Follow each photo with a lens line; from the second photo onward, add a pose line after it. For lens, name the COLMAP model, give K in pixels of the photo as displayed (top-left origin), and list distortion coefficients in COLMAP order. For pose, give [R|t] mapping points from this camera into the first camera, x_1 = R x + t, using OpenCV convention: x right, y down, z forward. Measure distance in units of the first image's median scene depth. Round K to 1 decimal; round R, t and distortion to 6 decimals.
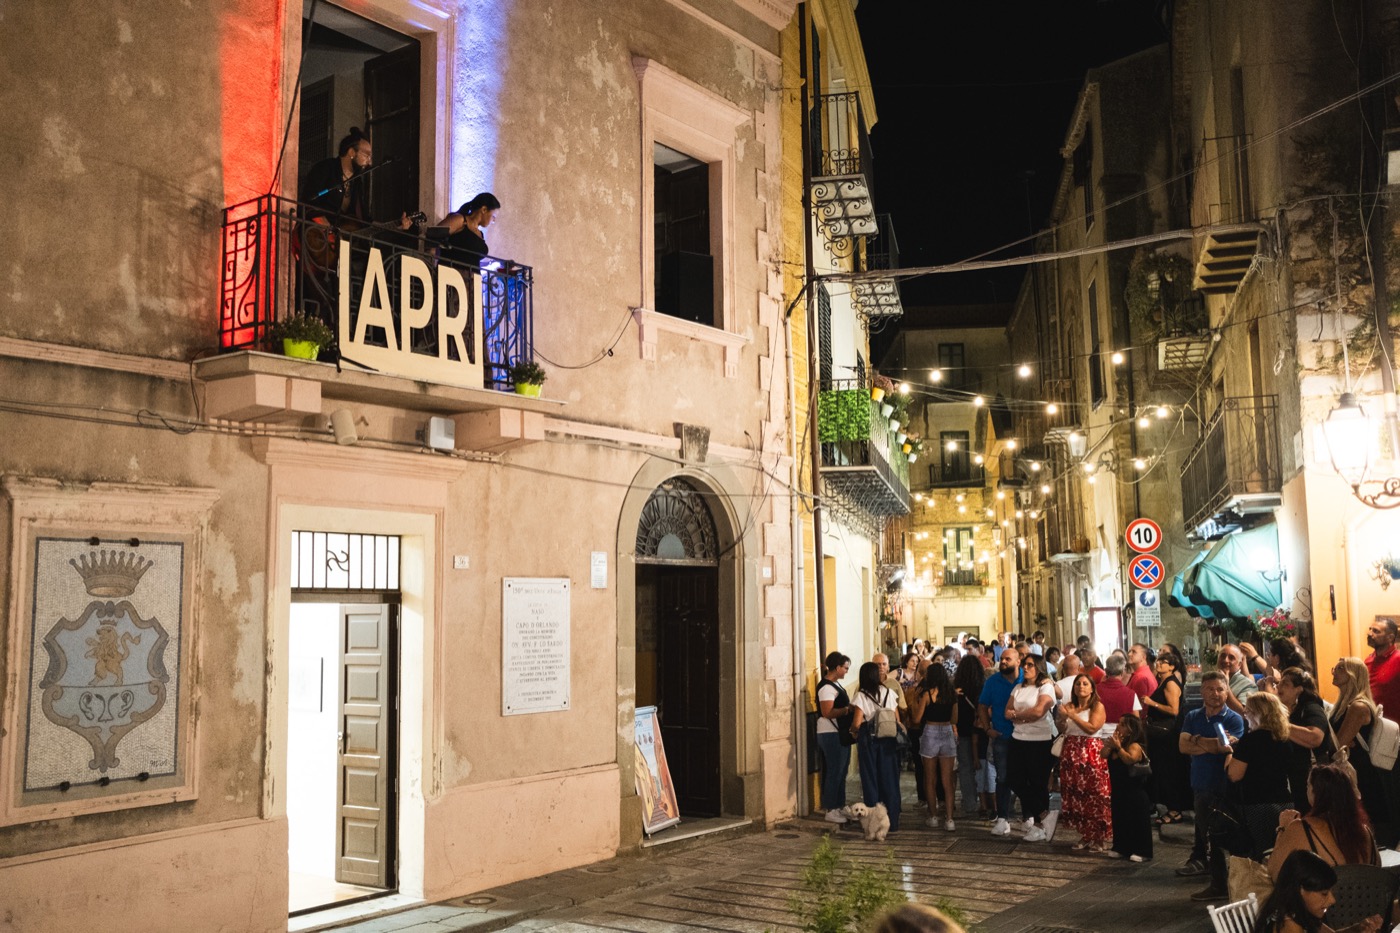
lens RADIAL K [[1331.4, 0, 703.0], [0, 1331.4, 468.8], [0, 0, 1]] dist [-0.086863, 0.207202]
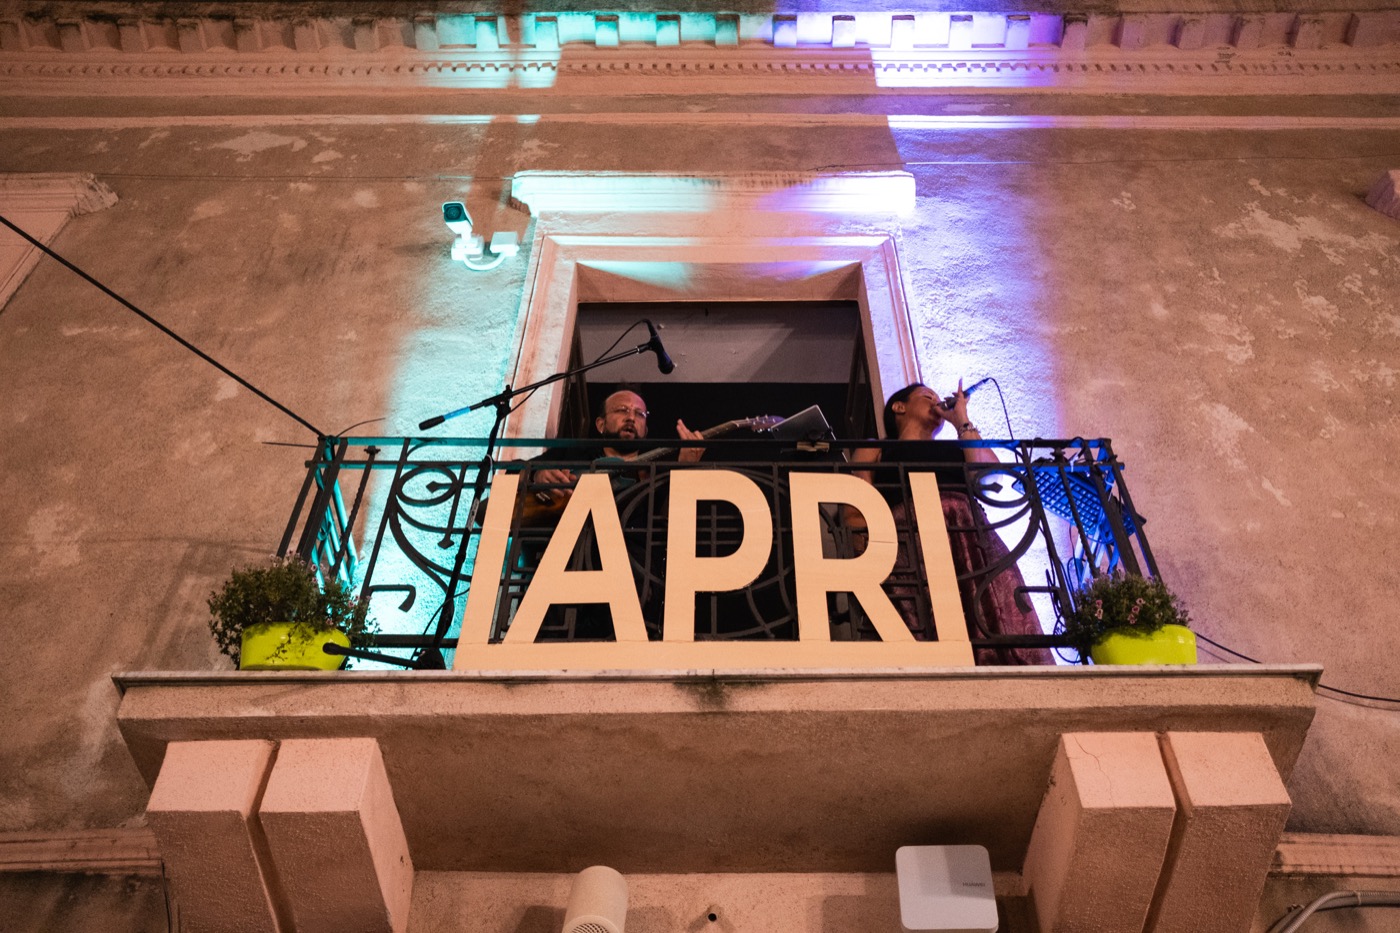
lens RADIAL K [[1331.4, 0, 703.0], [0, 1331.4, 468.8], [0, 0, 1]] dist [-0.086863, 0.207202]
pose [[0.600834, -0.602295, -0.525586, -0.002801], [0.069095, 0.694166, -0.716491, 0.146370], [0.796382, 0.394177, 0.458694, 0.875063]]
